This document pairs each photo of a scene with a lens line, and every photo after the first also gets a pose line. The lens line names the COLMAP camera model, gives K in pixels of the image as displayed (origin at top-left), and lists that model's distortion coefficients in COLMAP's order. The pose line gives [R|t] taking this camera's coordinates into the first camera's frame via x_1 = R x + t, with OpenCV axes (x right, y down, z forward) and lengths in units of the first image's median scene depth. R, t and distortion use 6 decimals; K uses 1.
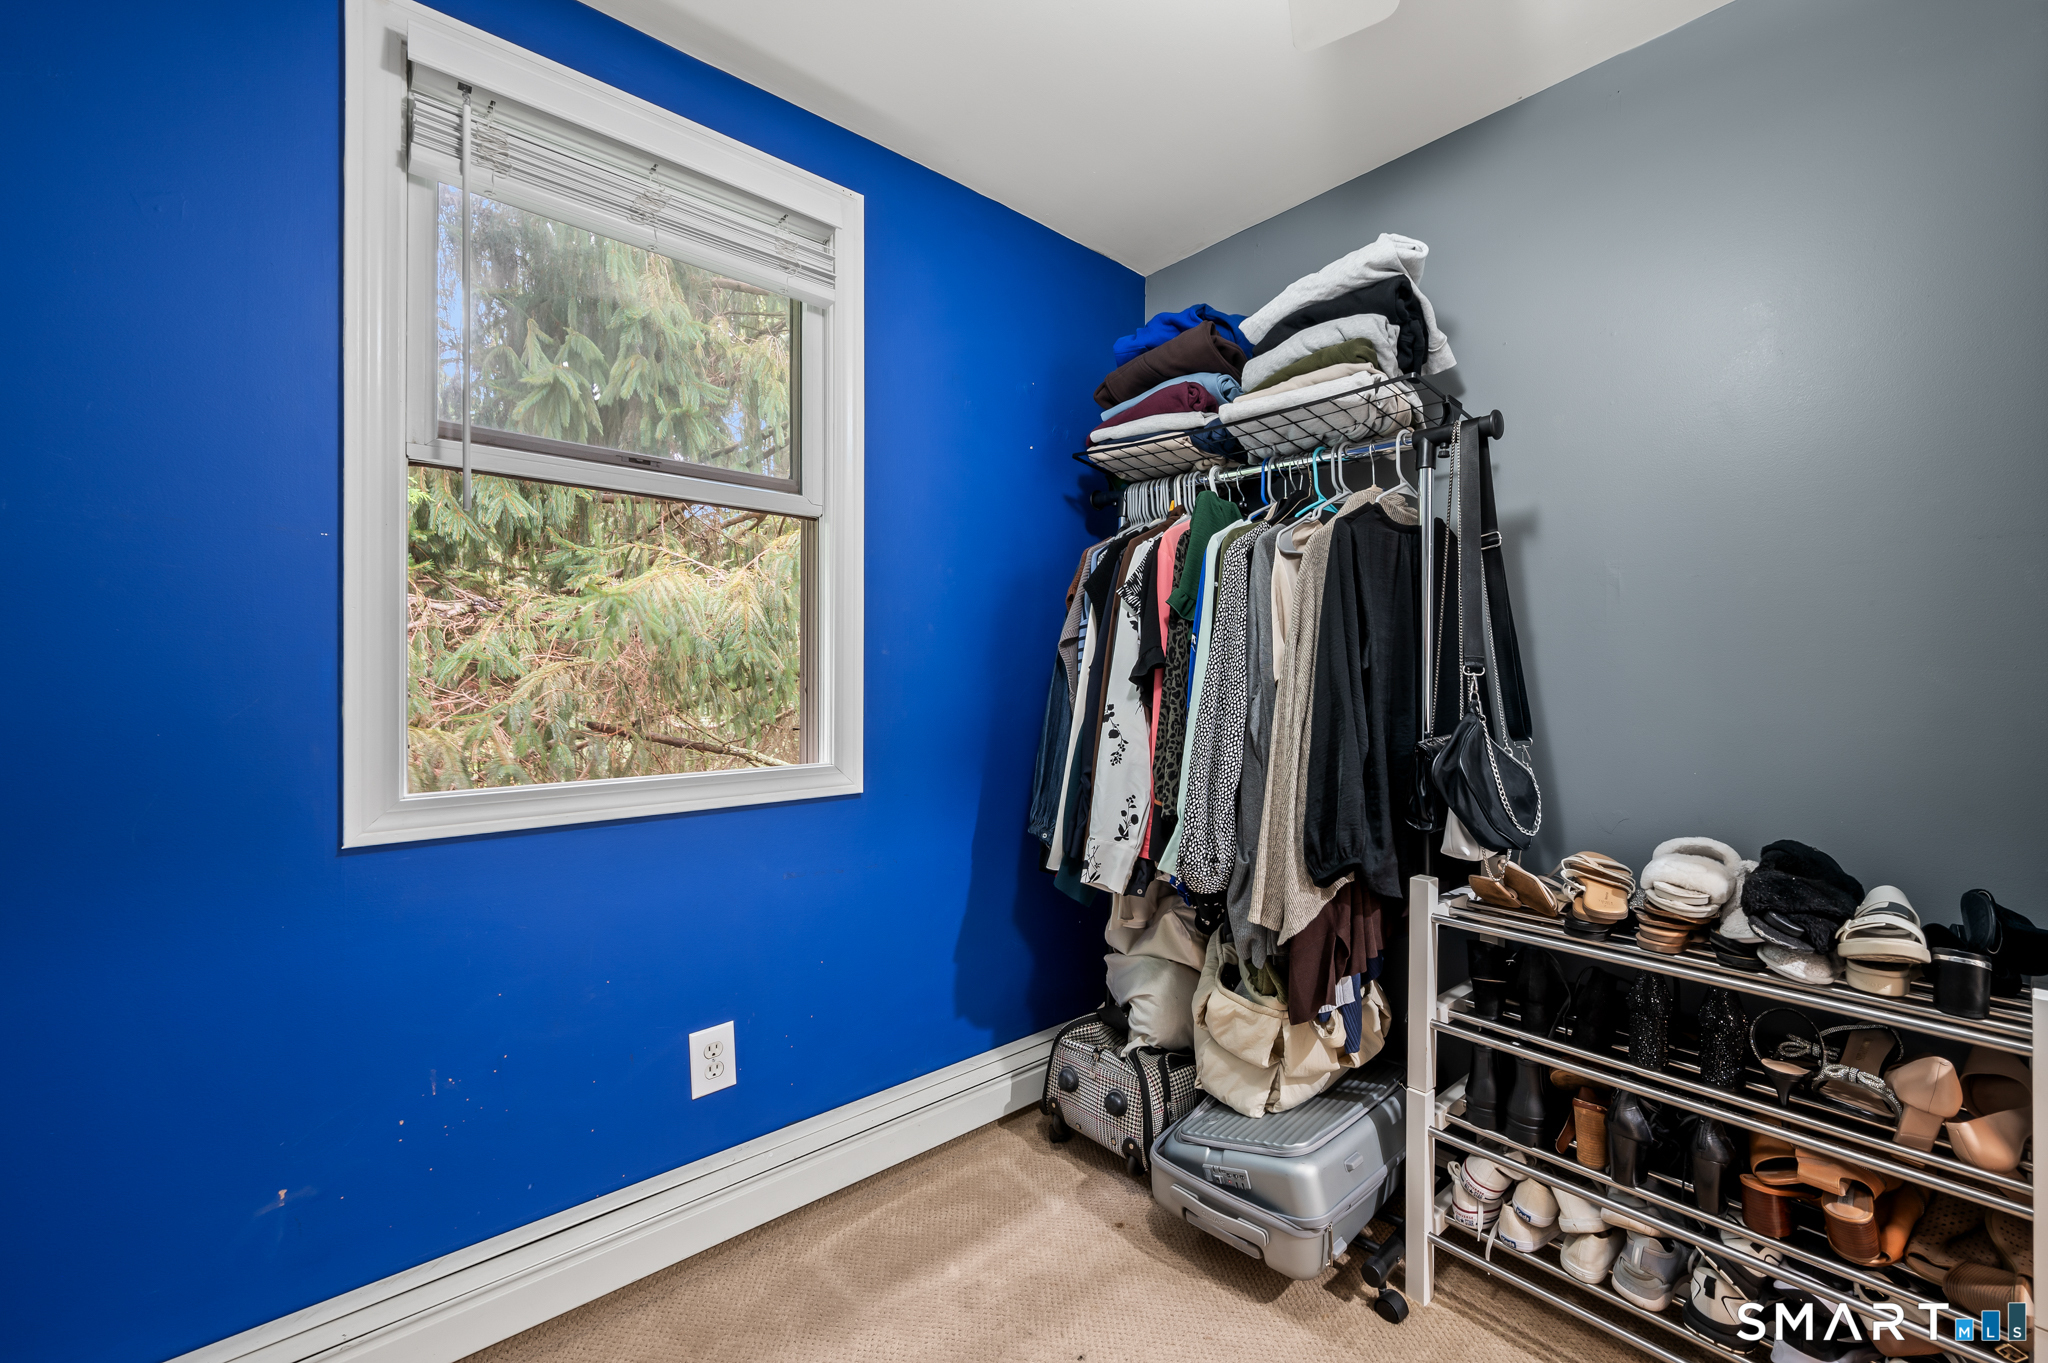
lens RADIAL K [[828.7, 0, 1029.3], [0, 828.7, 682.7], [0, 0, 1]] dist [0.004057, -0.000325]
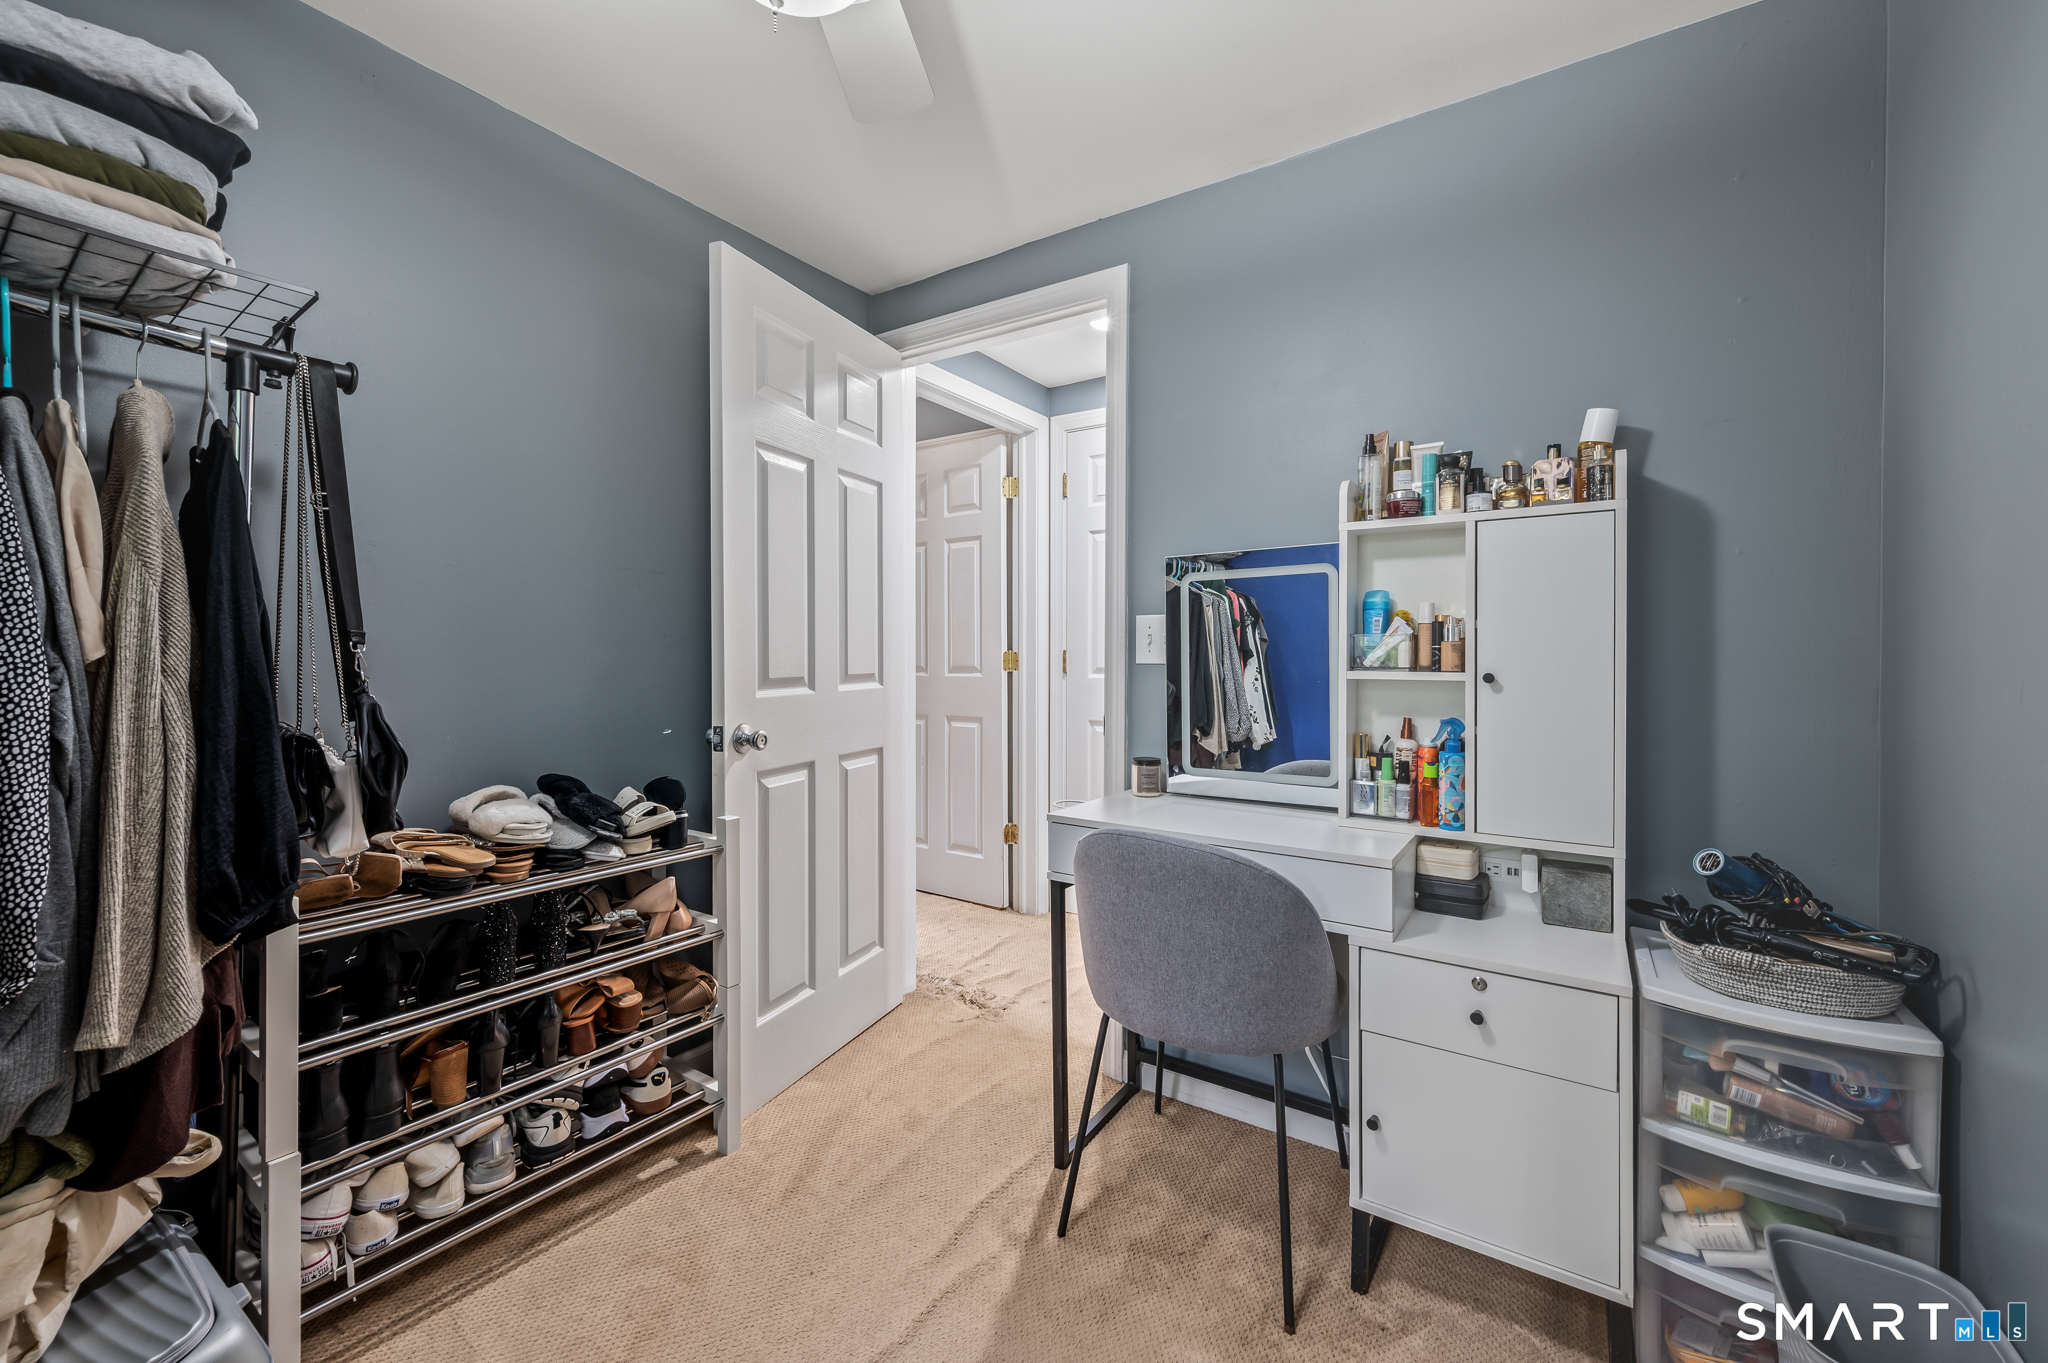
lens RADIAL K [[828.7, 0, 1023.0], [0, 828.7, 666.4], [0, 0, 1]] dist [0.004057, -0.000325]
pose [[-0.240956, -0.012049, 0.970461, -0.524056], [0.004191, 0.999901, 0.013455, -0.001116], [-0.970527, 0.007309, -0.240881, 0.507187]]
